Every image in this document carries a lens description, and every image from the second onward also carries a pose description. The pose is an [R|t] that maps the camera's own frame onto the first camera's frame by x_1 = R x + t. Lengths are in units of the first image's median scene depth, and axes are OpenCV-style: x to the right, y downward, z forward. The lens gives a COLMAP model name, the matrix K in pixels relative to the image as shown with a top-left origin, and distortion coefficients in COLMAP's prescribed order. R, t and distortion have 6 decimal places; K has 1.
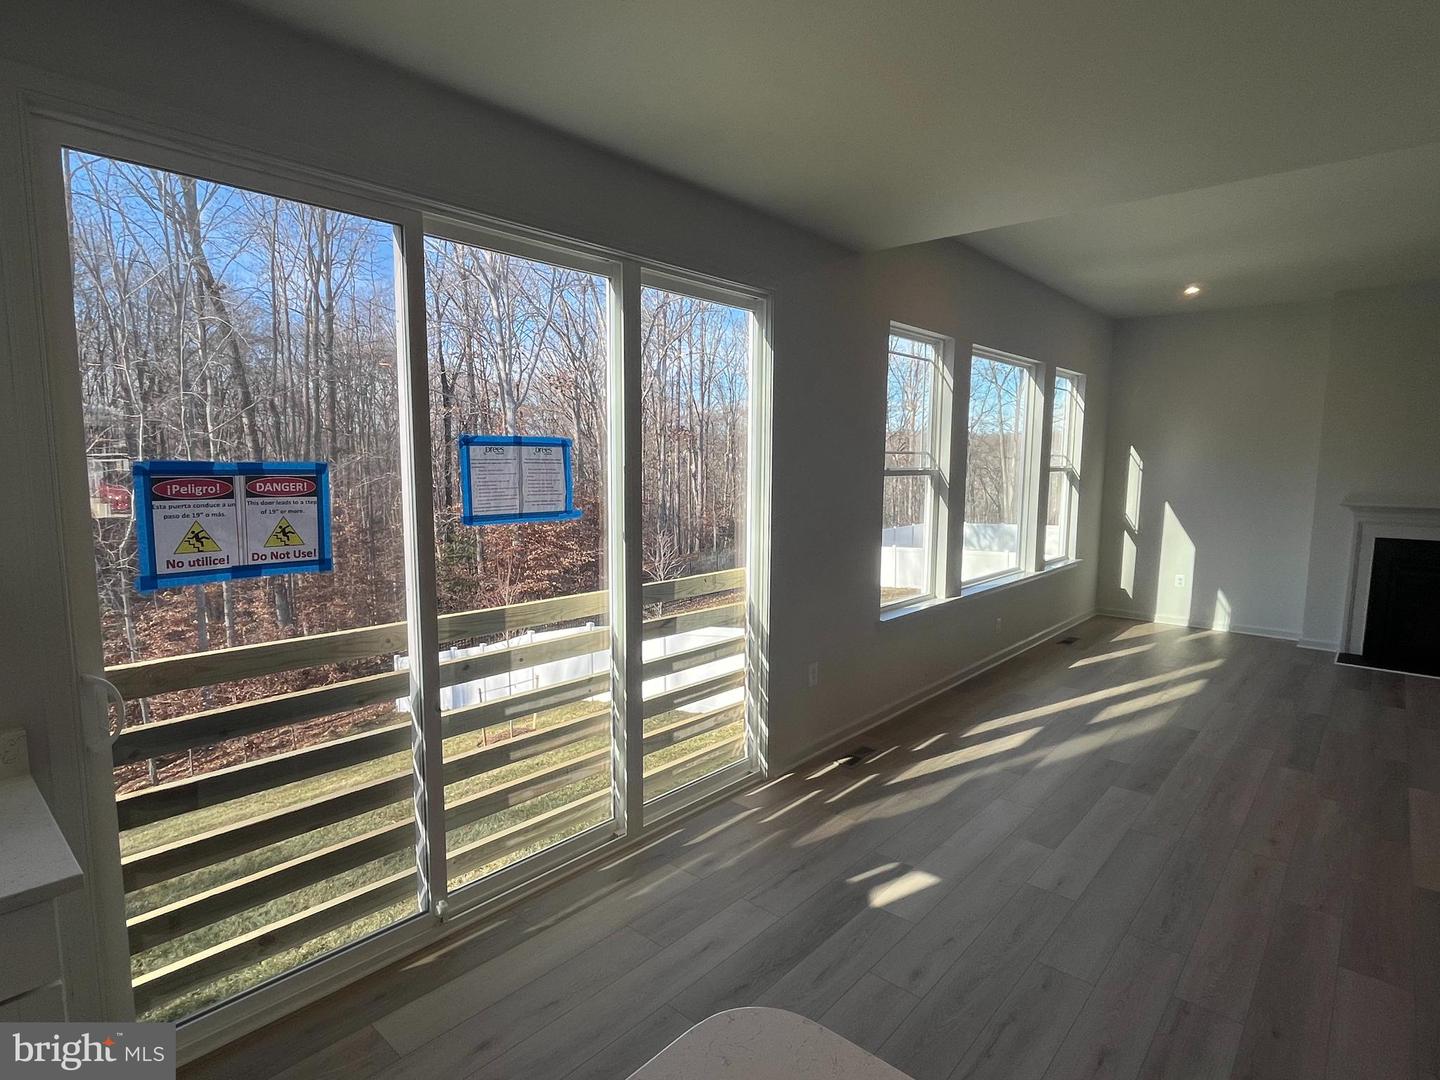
lens RADIAL K [[761.7, 0, 718.7], [0, 761.7, 542.8], [0, 0, 1]] dist [-0.003213, -0.001881]
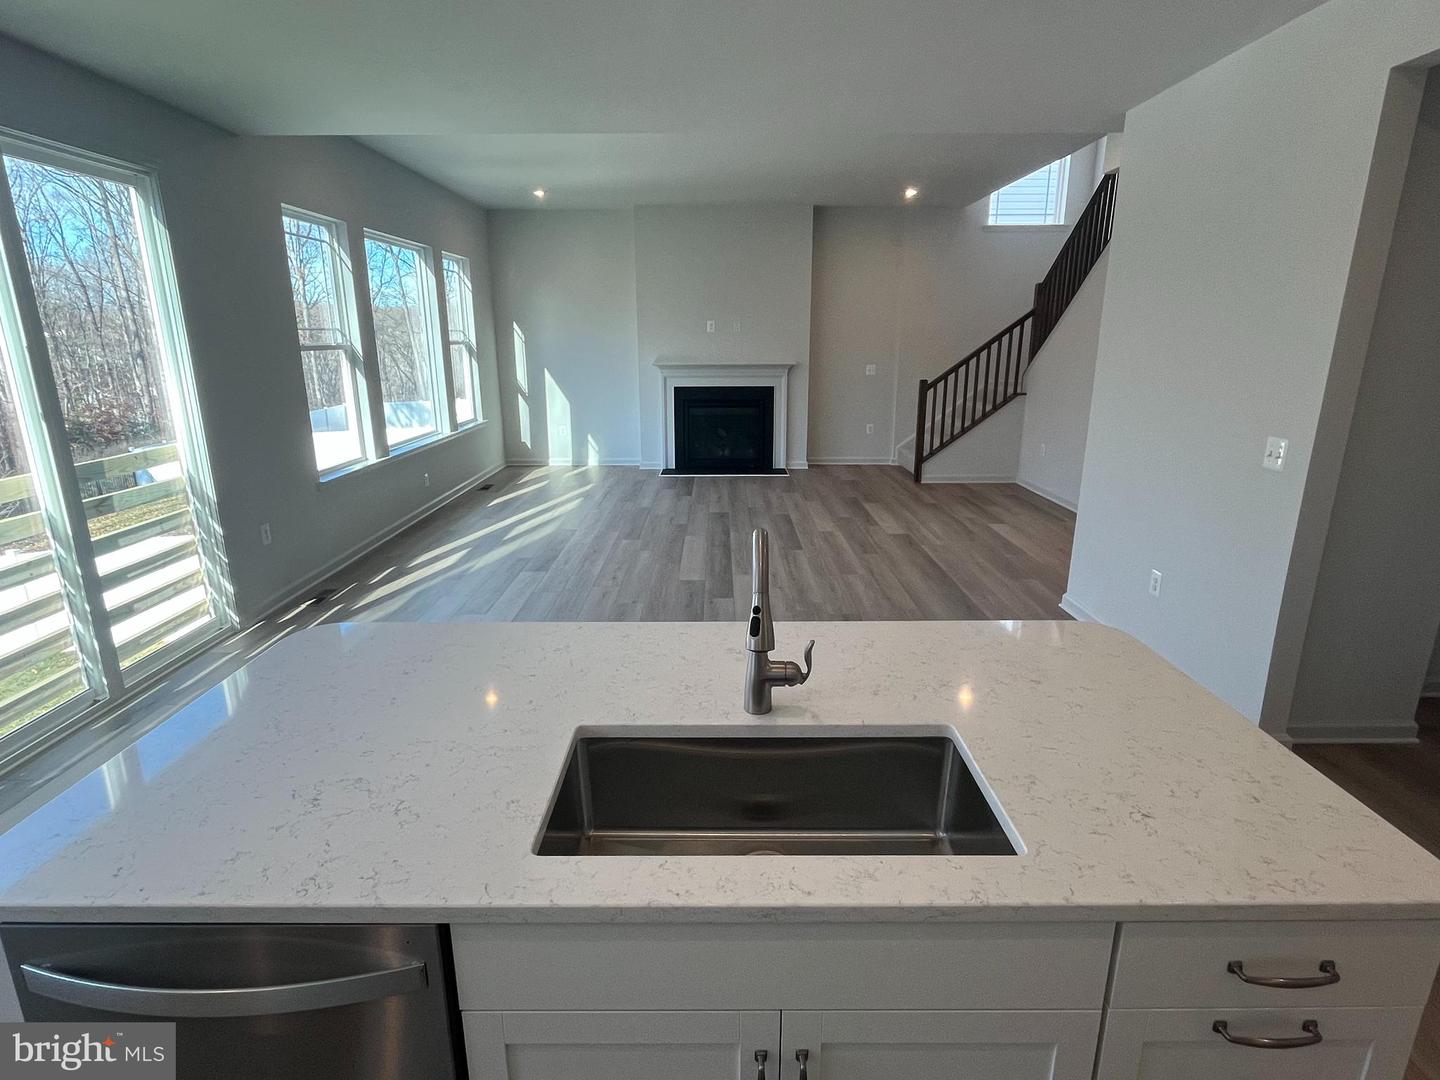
lens RADIAL K [[761.7, 0, 718.0], [0, 761.7, 544.5], [0, 0, 1]] dist [-0.003213, -0.001881]
pose [[0.747999, -0.186253, 0.637031, -0.077888], [0.082061, 0.978405, 0.189707, 0.024311], [-0.658608, -0.089625, 0.747130, -0.227161]]
